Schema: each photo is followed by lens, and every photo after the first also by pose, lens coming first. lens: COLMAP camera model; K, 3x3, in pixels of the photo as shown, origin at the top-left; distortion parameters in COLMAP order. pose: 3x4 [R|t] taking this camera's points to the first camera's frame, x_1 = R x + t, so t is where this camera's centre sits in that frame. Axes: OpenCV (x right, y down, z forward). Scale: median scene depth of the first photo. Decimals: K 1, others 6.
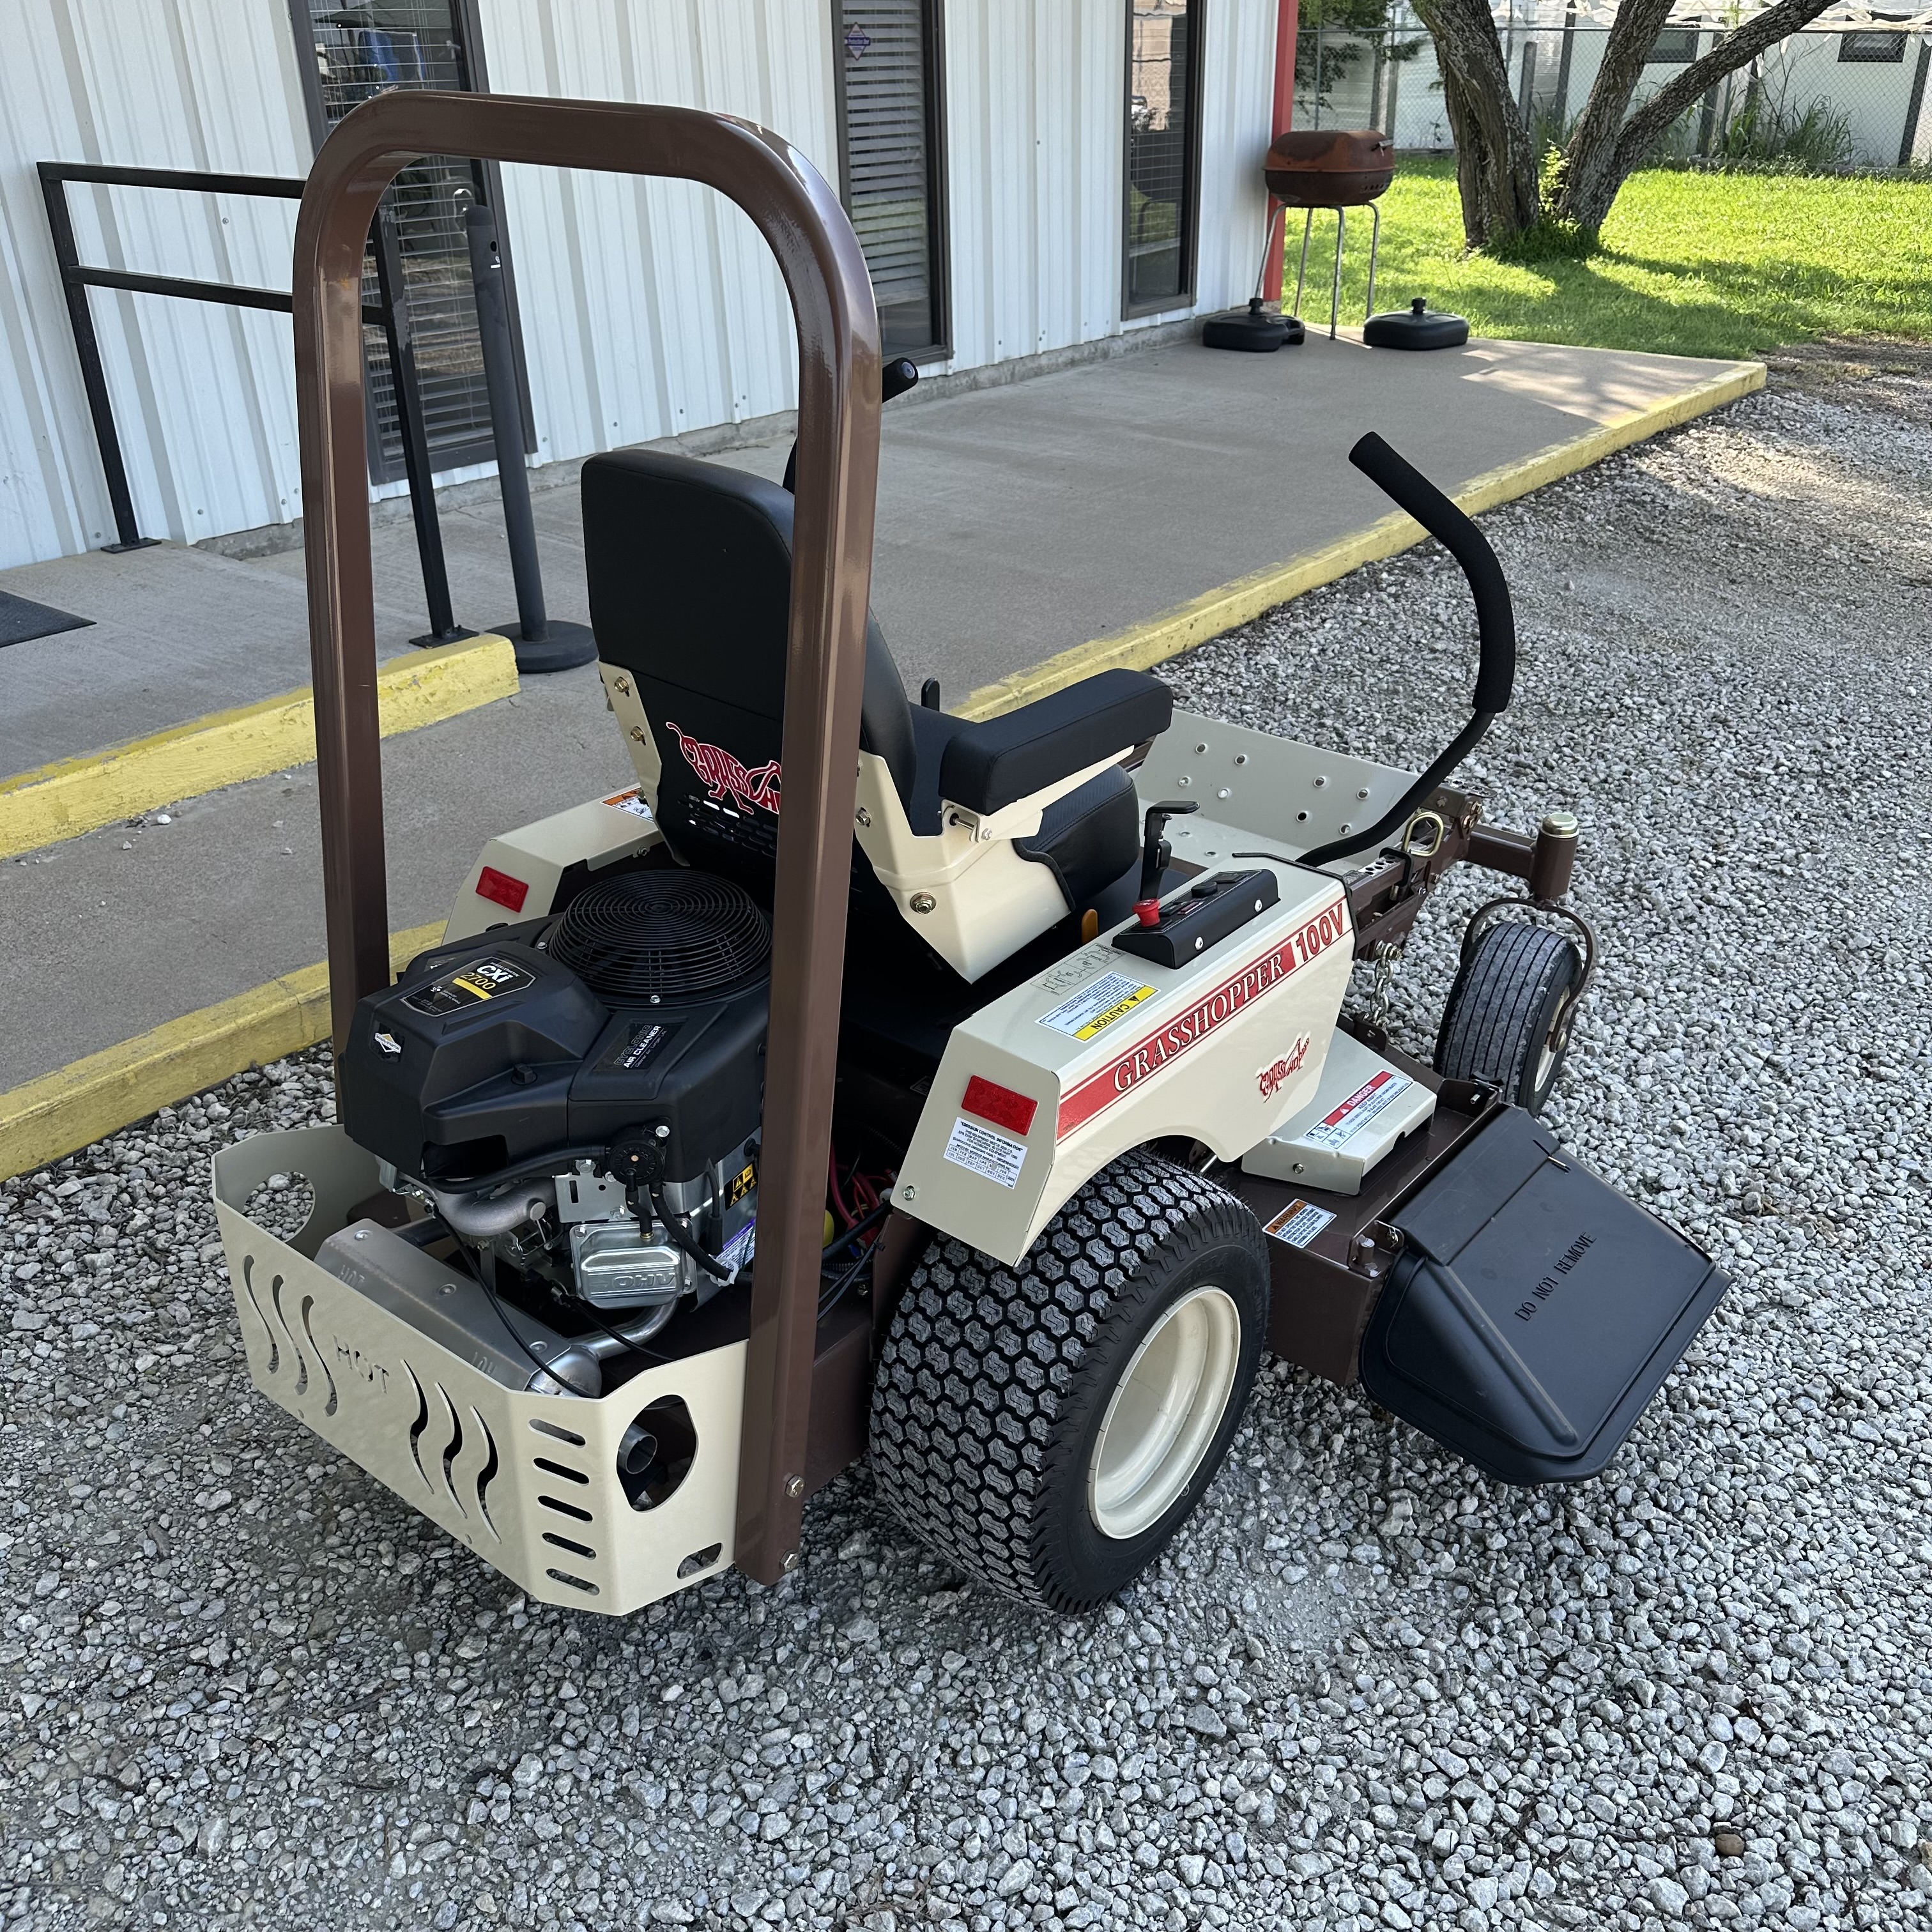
lens RADIAL K [[1799.4, 0, 968.9], [0, 1799.4, 976.8], [0, 0, 1]] dist [0.111939, -0.225065]
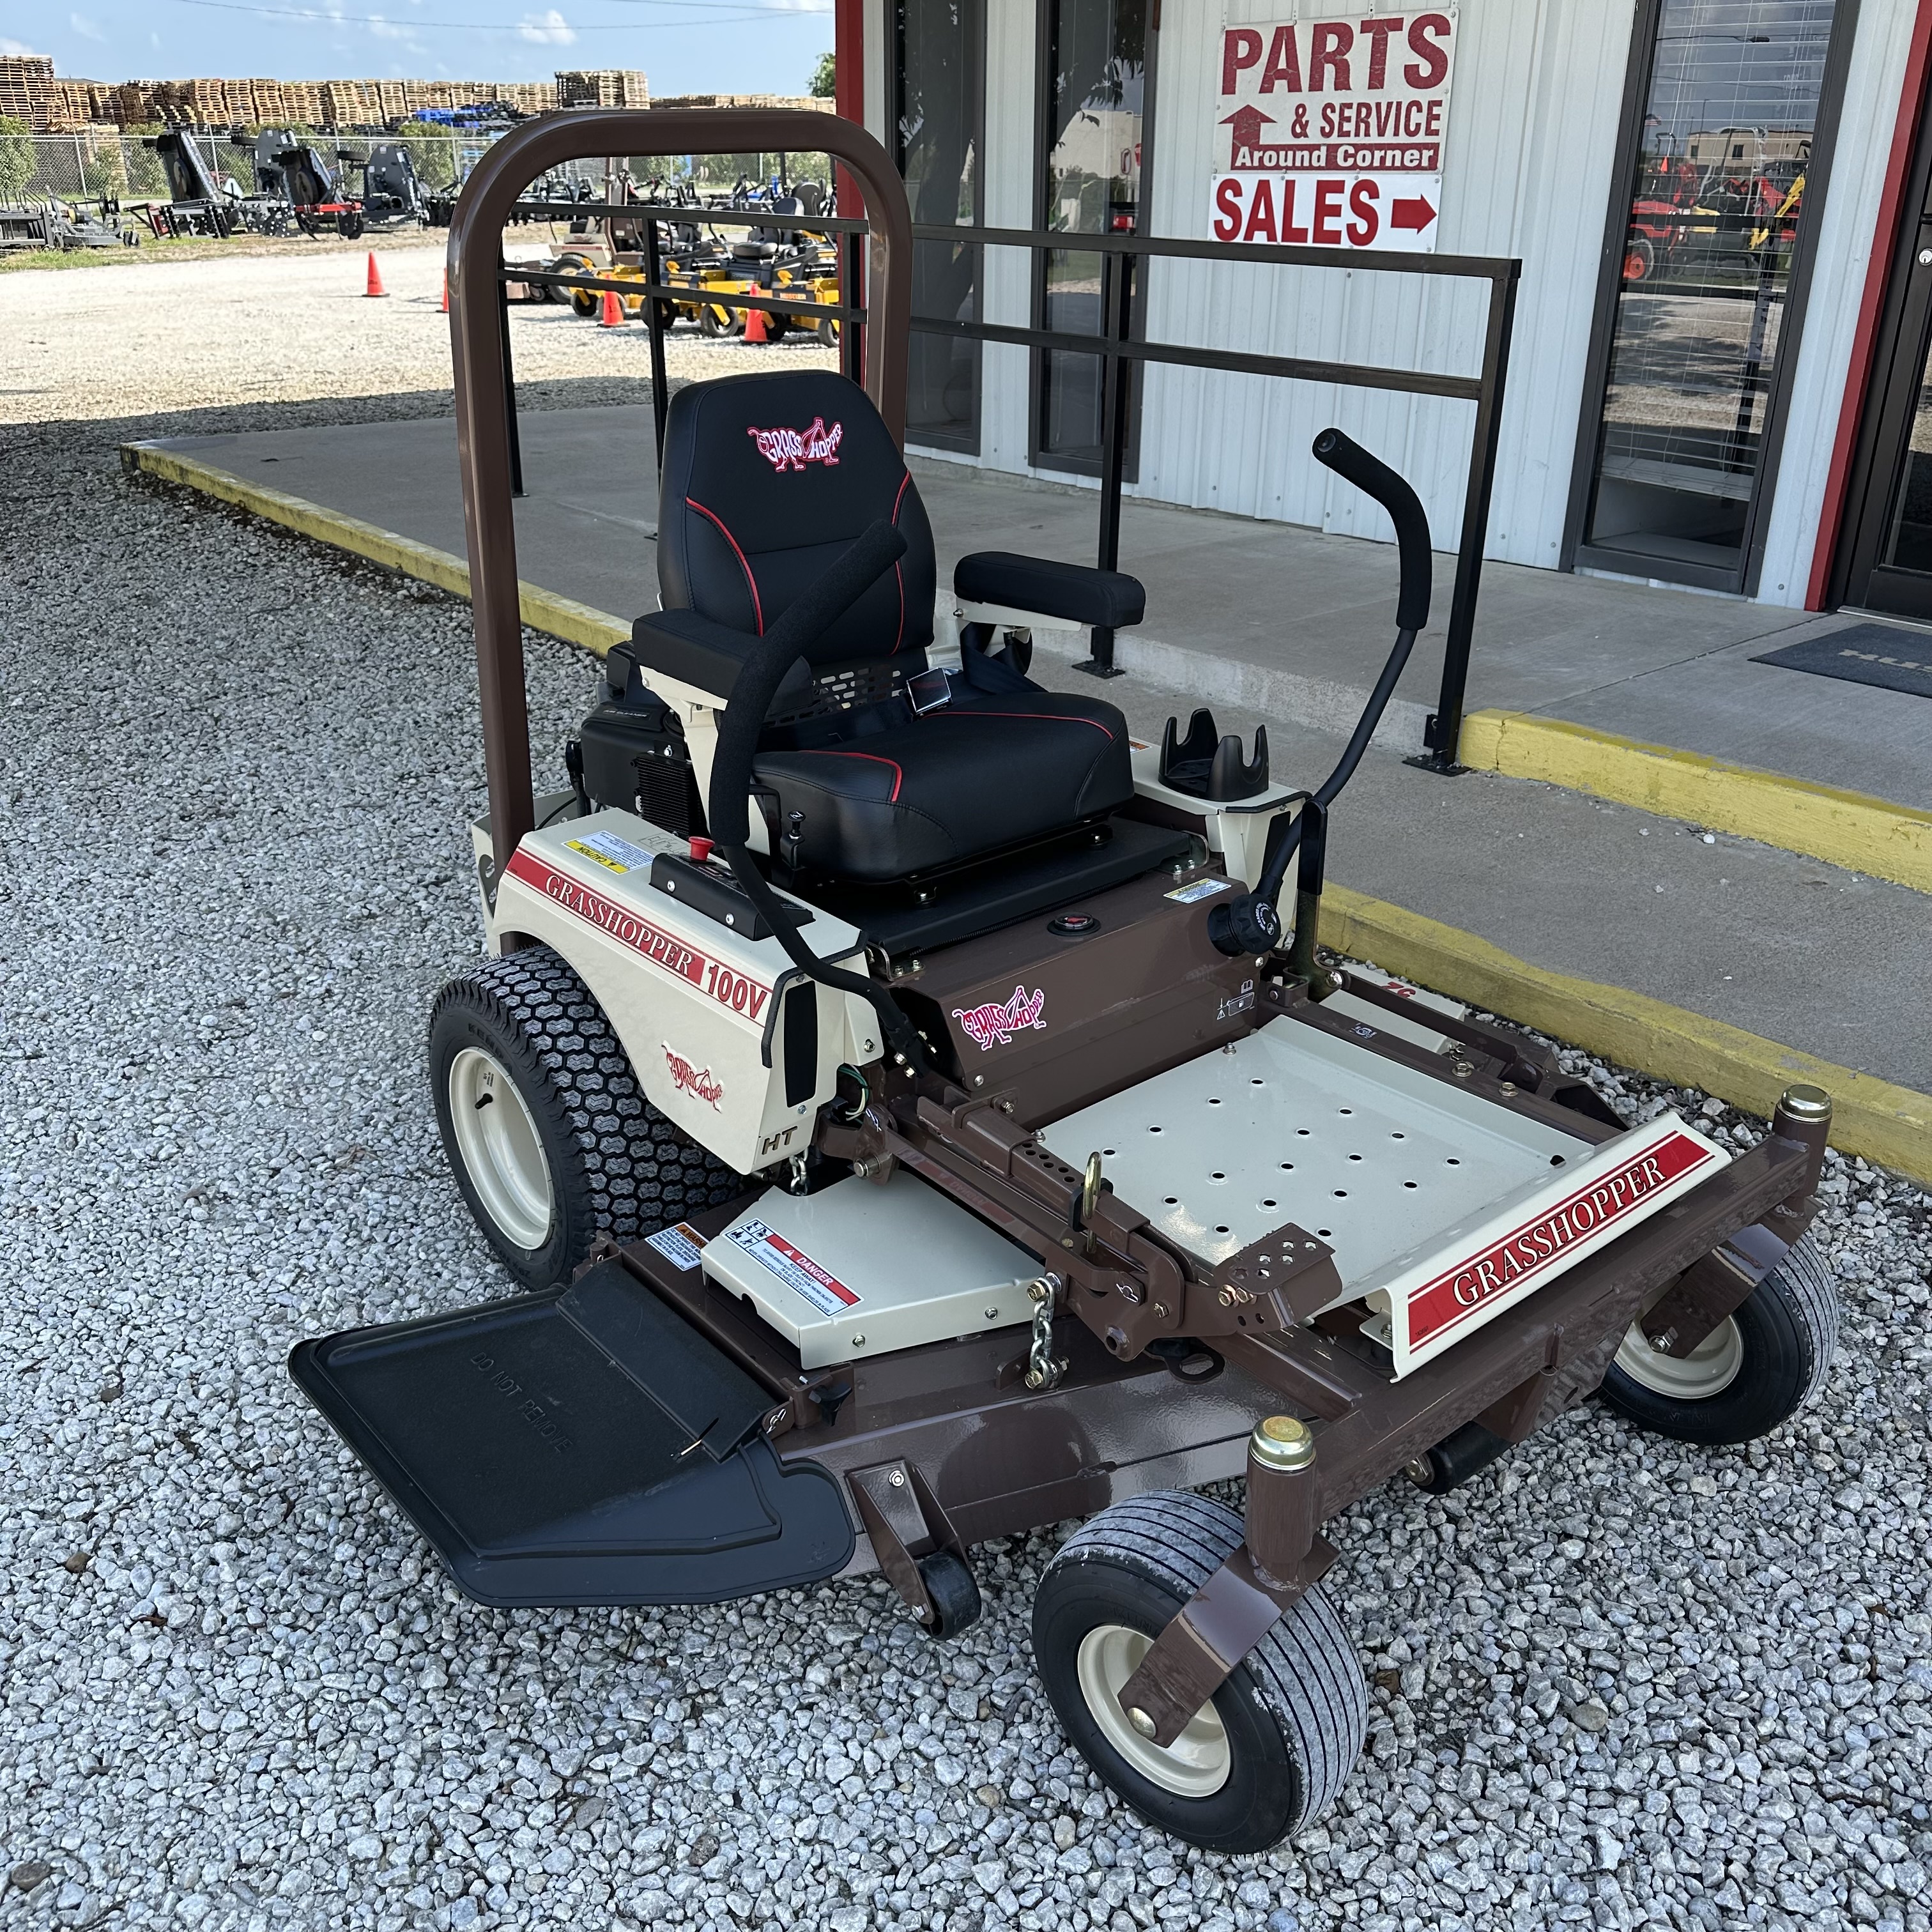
lens RADIAL K [[1829.0, 0, 966.0], [0, 1829.0, 966.0], [0, 0, 1]] dist [0.008415, -0.016045]
pose [[-0.196103, 0.444245, -0.874179, 0.614549], [-0.432352, 0.760984, 0.483710, -0.368010], [0.880122, 0.472811, 0.042839, 0.636344]]
